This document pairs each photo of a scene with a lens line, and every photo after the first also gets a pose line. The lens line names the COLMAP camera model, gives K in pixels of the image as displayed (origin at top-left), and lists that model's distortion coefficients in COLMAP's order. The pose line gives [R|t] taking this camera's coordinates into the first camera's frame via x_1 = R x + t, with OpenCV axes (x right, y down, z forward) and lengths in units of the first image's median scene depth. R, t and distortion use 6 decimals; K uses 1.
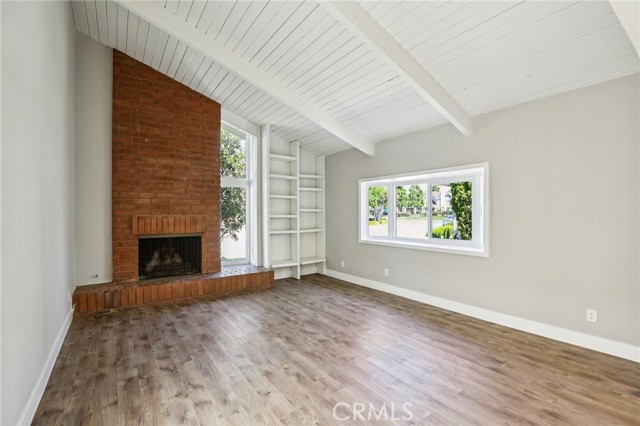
lens RADIAL K [[293.1, 0, 319.2], [0, 293.1, 212.9], [0, 0, 1]] dist [-0.028256, 0.002446]
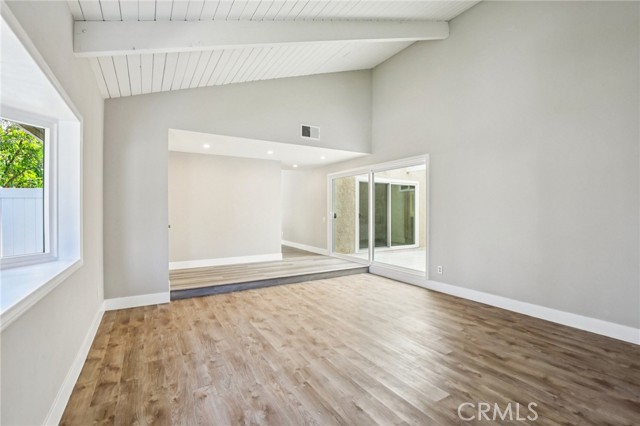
lens RADIAL K [[293.1, 0, 321.6], [0, 293.1, 211.1], [0, 0, 1]] dist [-0.028256, 0.002446]
pose [[-0.997253, 0.006630, 0.073776, 0.003435], [0.006641, 0.999978, -0.000099, 0.043958], [-0.073775, 0.000391, -0.997275, 1.881850]]
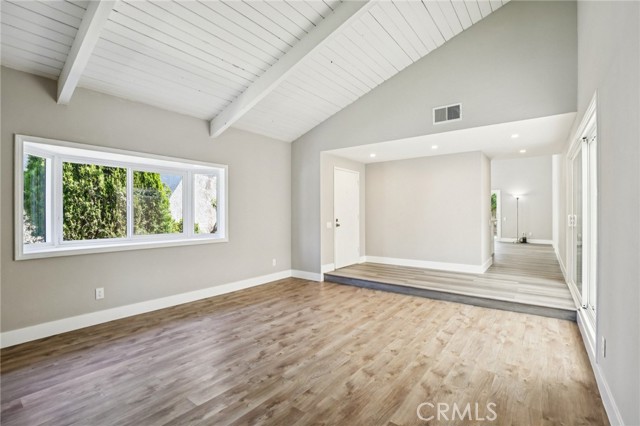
lens RADIAL K [[293.1, 0, 324.4], [0, 293.1, 214.8], [0, 0, 1]] dist [-0.028256, 0.002446]
pose [[-0.307683, 0.002890, 0.951485, -0.876457], [0.004210, 0.999990, -0.001676, 0.049433], [-0.951480, 0.003490, -0.307692, 1.168401]]
